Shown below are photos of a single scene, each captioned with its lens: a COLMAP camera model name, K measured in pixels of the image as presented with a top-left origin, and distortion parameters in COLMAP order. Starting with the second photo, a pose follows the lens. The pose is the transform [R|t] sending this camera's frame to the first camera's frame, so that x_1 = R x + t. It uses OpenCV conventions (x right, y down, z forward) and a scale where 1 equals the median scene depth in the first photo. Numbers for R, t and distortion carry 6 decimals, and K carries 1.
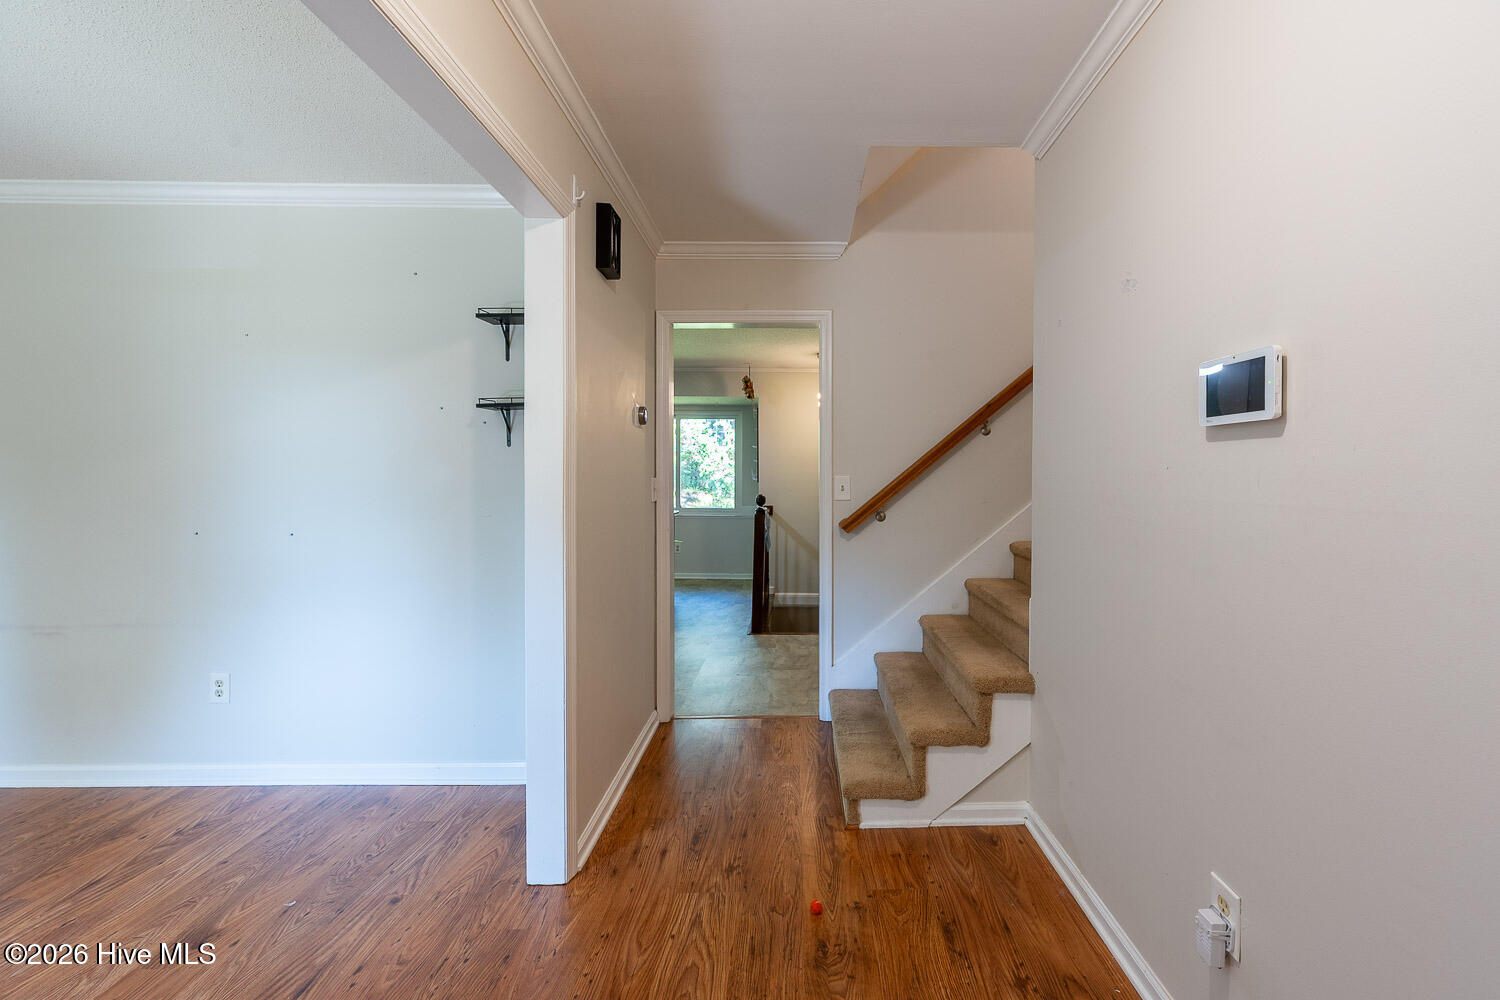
lens RADIAL K [[598.7, 0, 805.7], [0, 598.7, 482.7], [0, 0, 1]] dist [-0.002335, 0.000406]
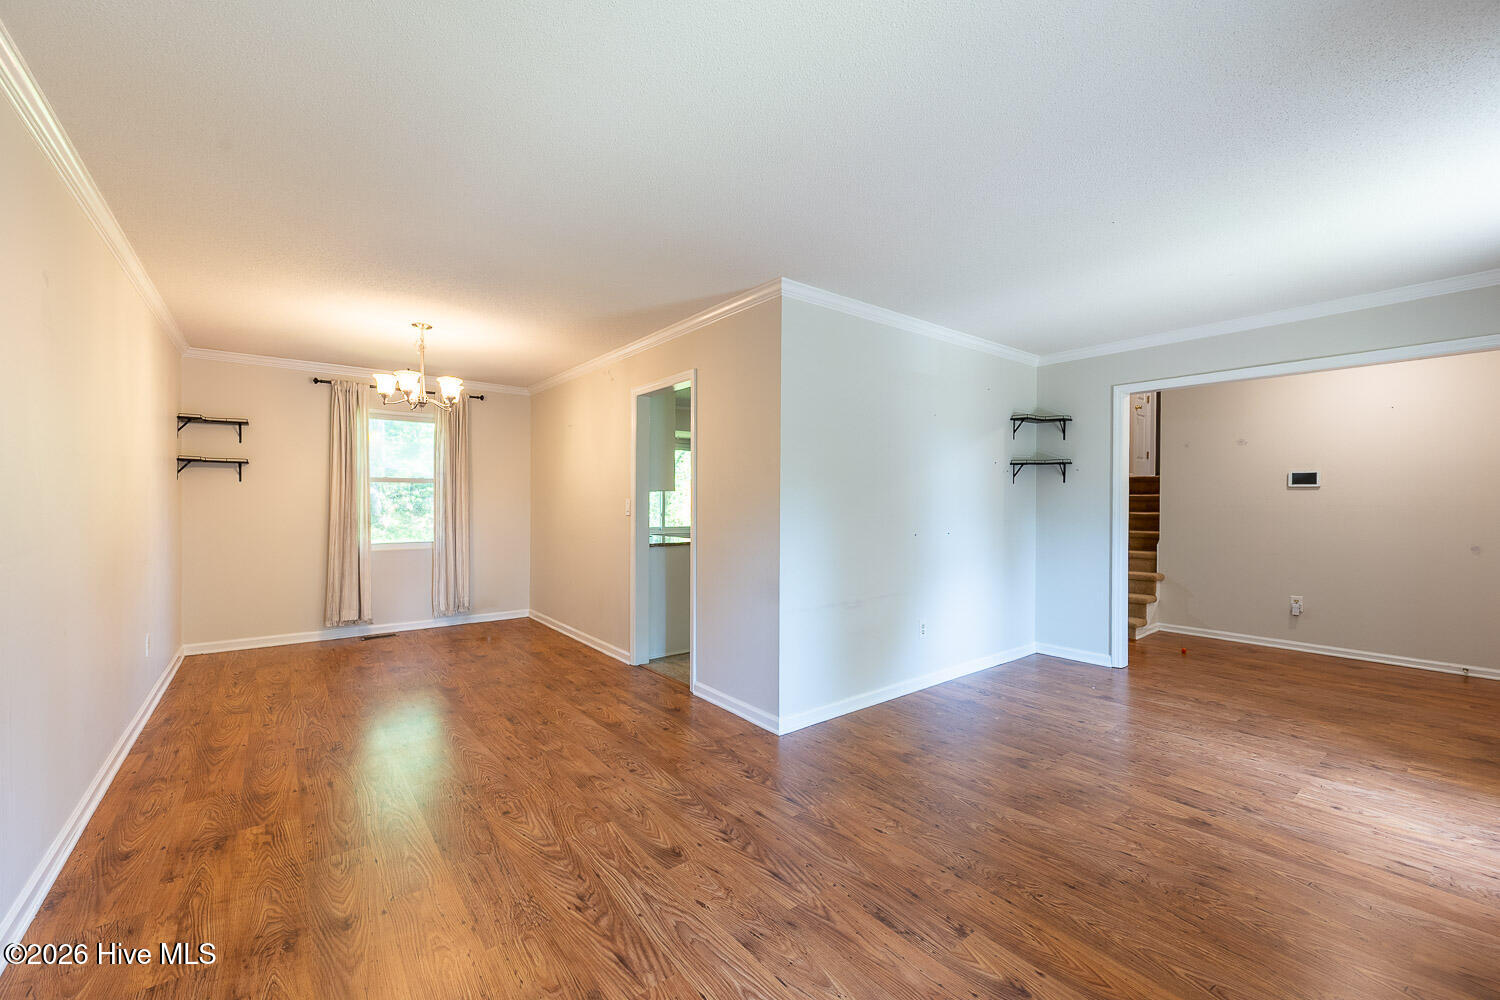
lens RADIAL K [[598.7, 0, 763.3], [0, 598.7, 496.4], [0, 0, 1]] dist [-0.002335, 0.000406]
pose [[0.796573, -0.000943, 0.604542, -2.316518], [0.002820, 0.999994, -0.002156, -0.014489], [-0.604536, 0.003422, 0.796570, -0.035997]]
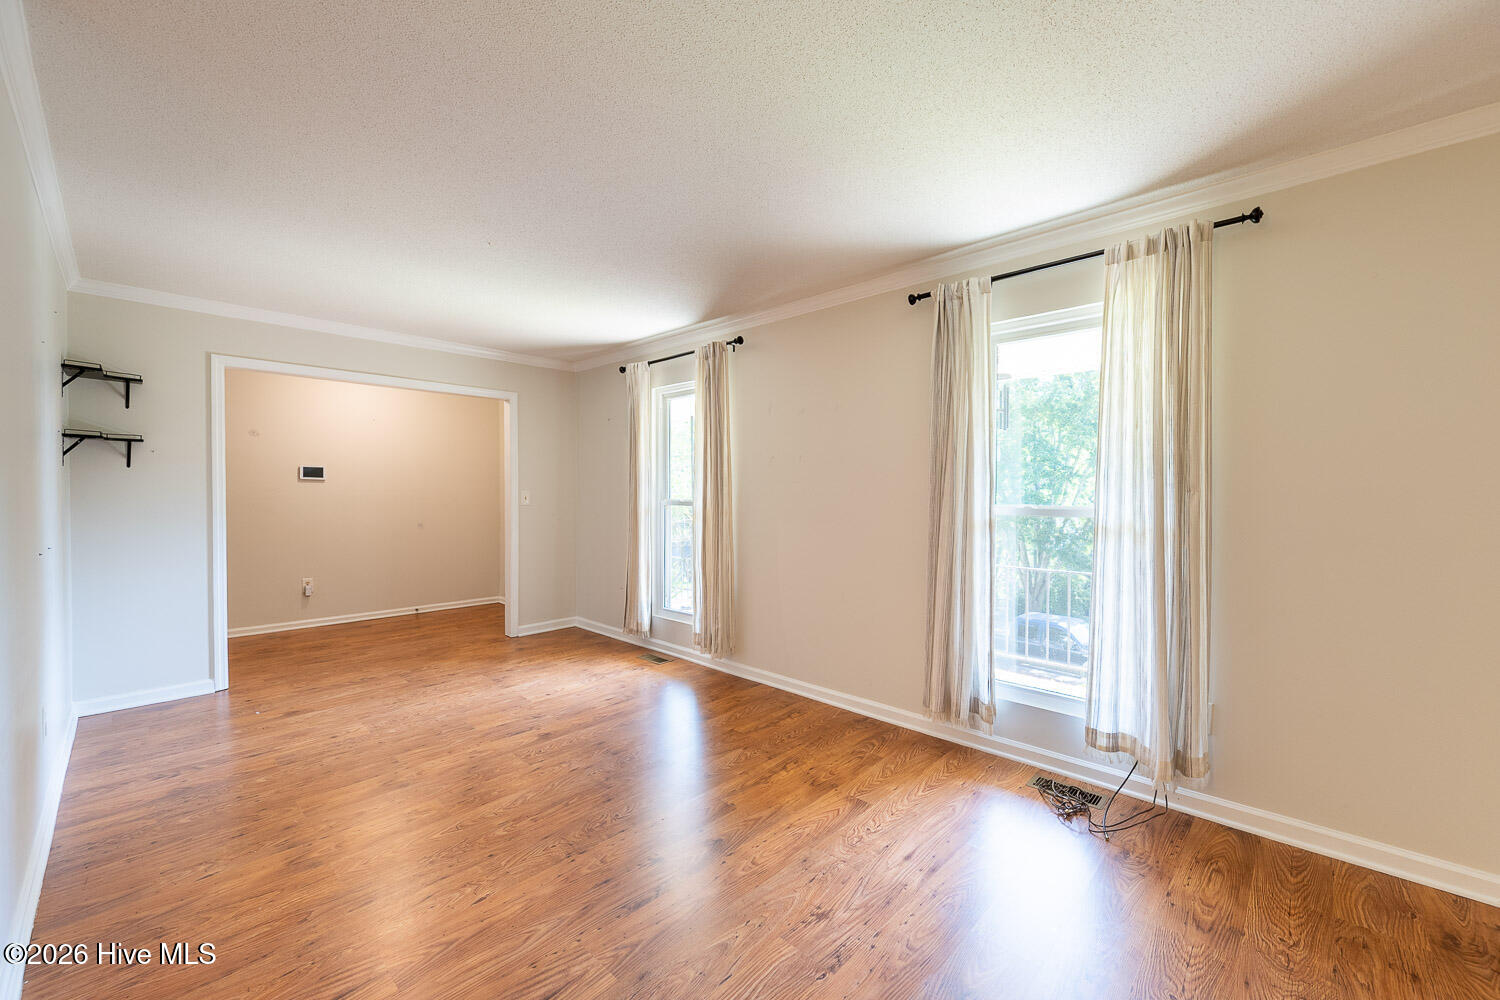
lens RADIAL K [[598.7, 0, 735.5], [0, 598.7, 497.6], [0, 0, 1]] dist [-0.002335, 0.000406]
pose [[-0.689663, -0.012950, 0.724015, -2.372256], [-0.006033, 0.999908, 0.012137, -0.015304], [-0.724105, 0.004003, -0.689678, 0.861157]]
